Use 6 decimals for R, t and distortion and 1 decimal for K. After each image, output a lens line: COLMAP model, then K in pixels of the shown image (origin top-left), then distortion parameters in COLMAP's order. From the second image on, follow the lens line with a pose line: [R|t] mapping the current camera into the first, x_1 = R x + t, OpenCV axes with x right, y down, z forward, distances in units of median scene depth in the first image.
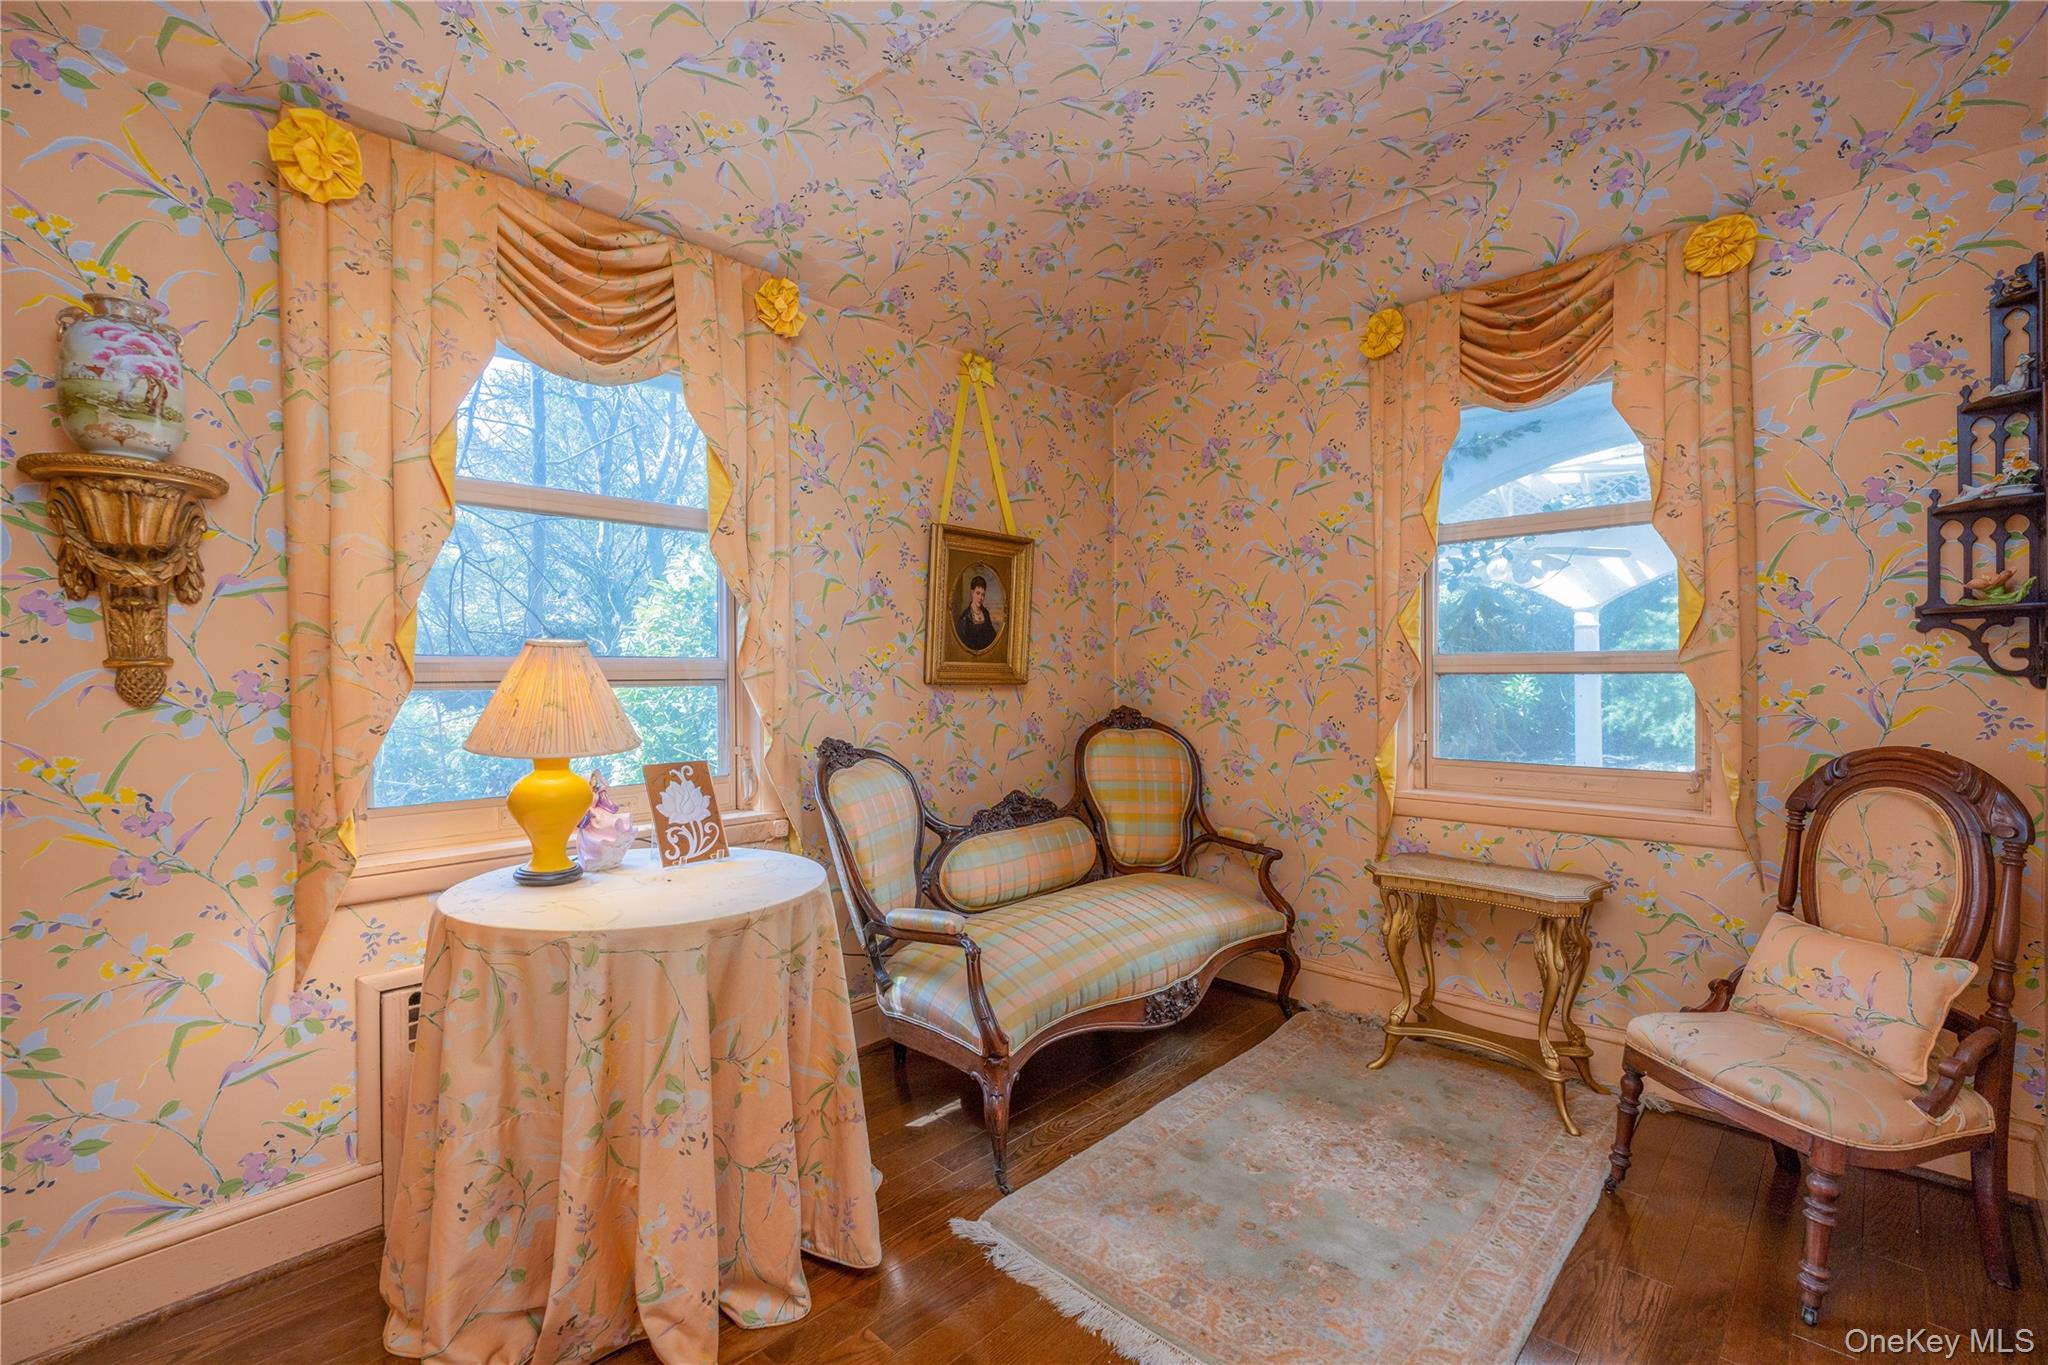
lens RADIAL K [[878.9, 0, 1029.9], [0, 878.9, 683.5], [0, 0, 1]] dist [-0.001574, 0.000080]
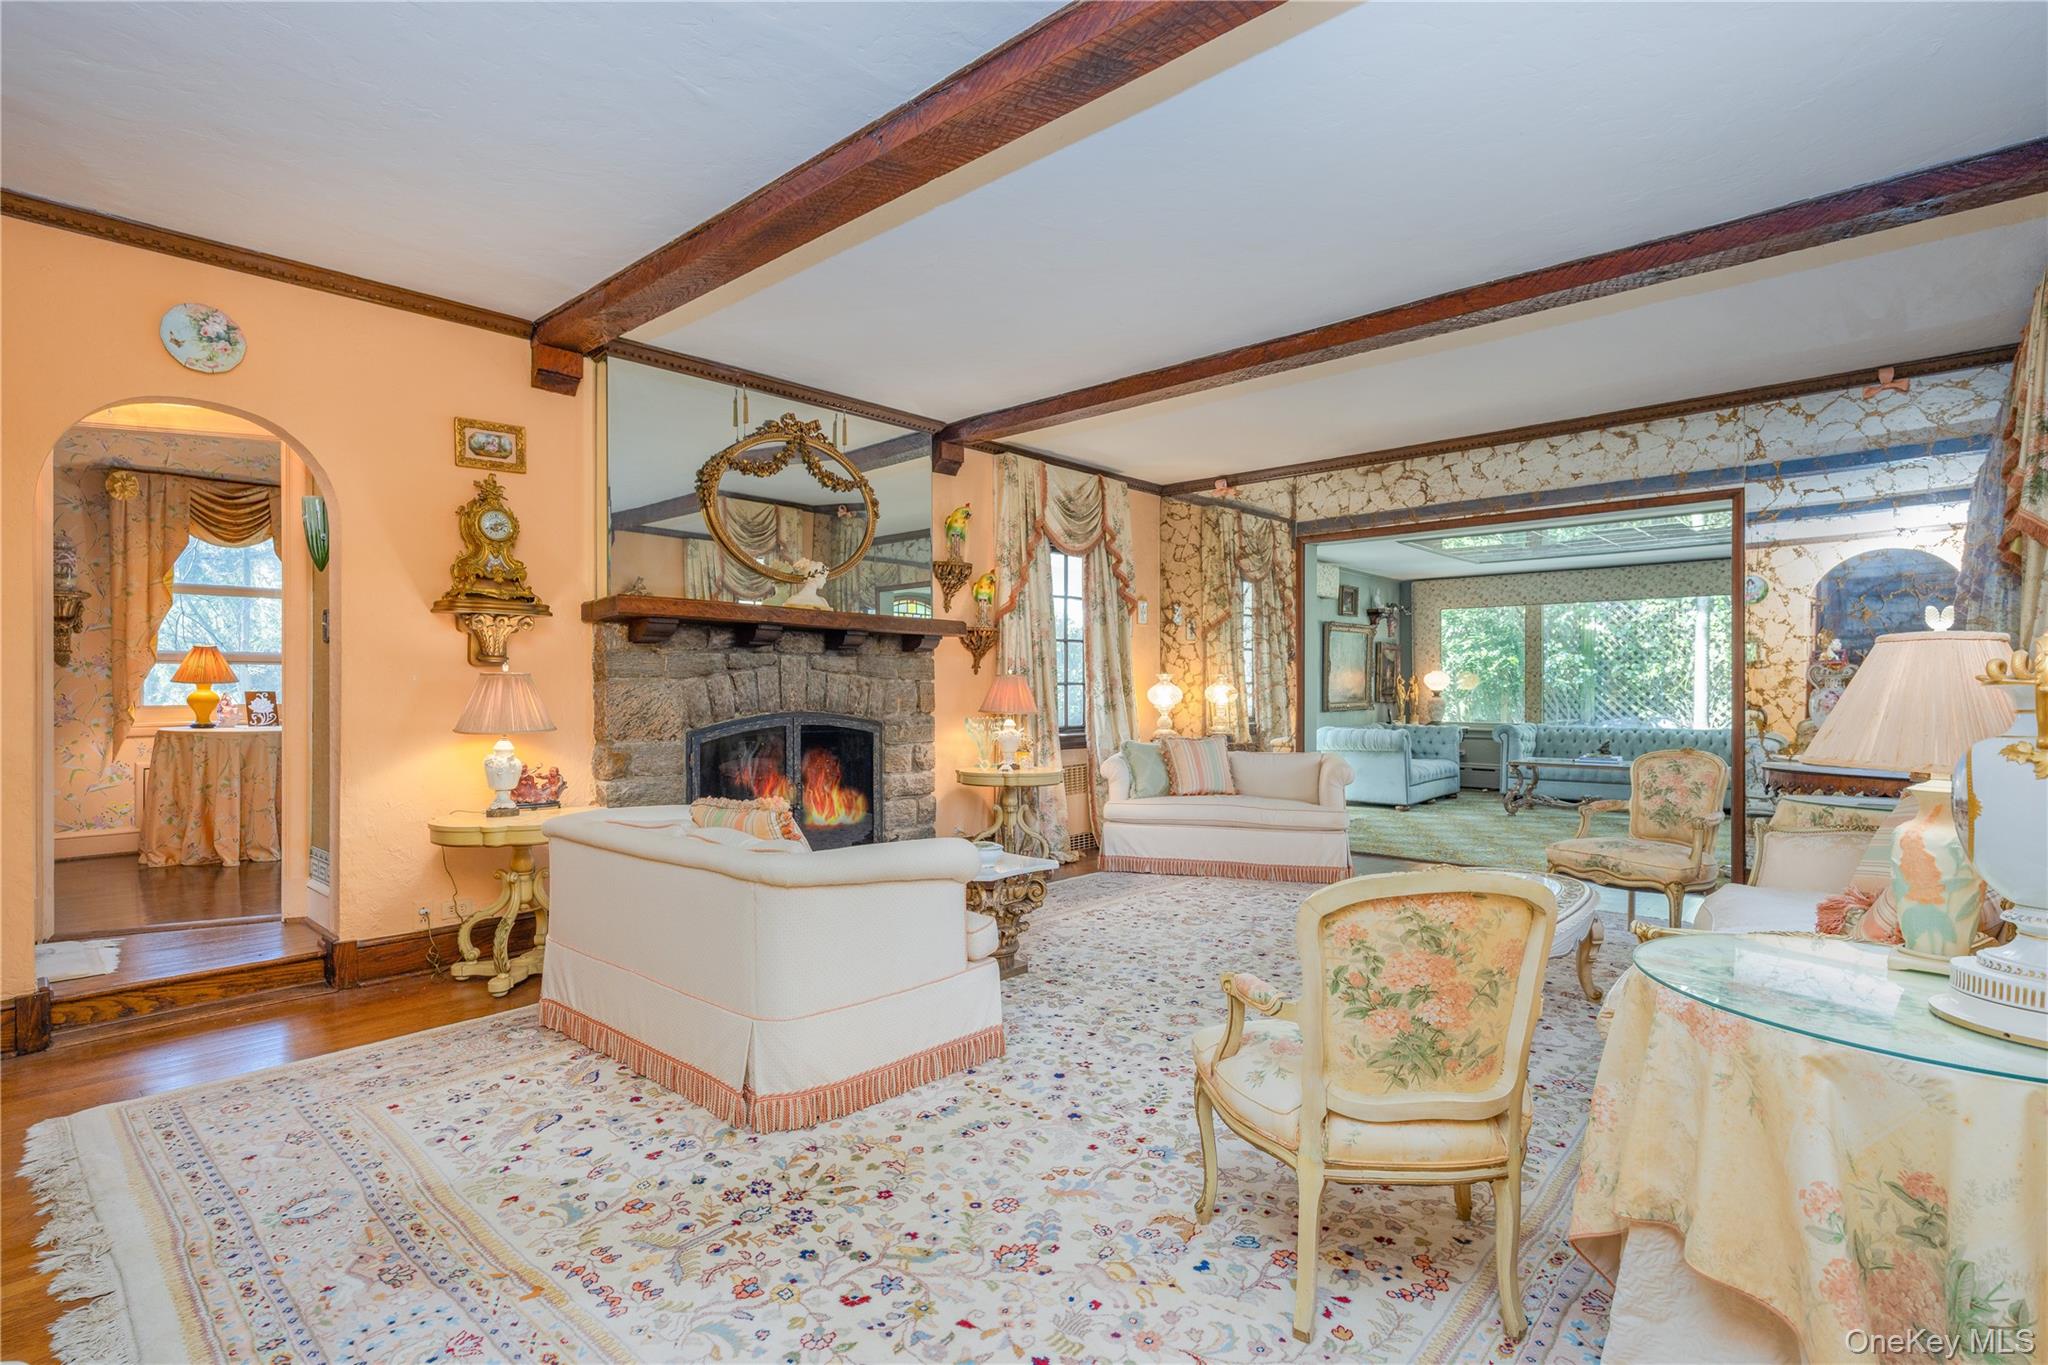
lens RADIAL K [[979.1, 0, 1022.3], [0, 979.1, 688.0], [0, 0, 1]] dist [-0.000145, -0.000284]
pose [[0.999555, 0.006317, 0.029154, 2.150661], [-0.006233, 0.999976, -0.002951, 0.086570], [-0.029172, 0.002767, 0.999571, -2.411321]]
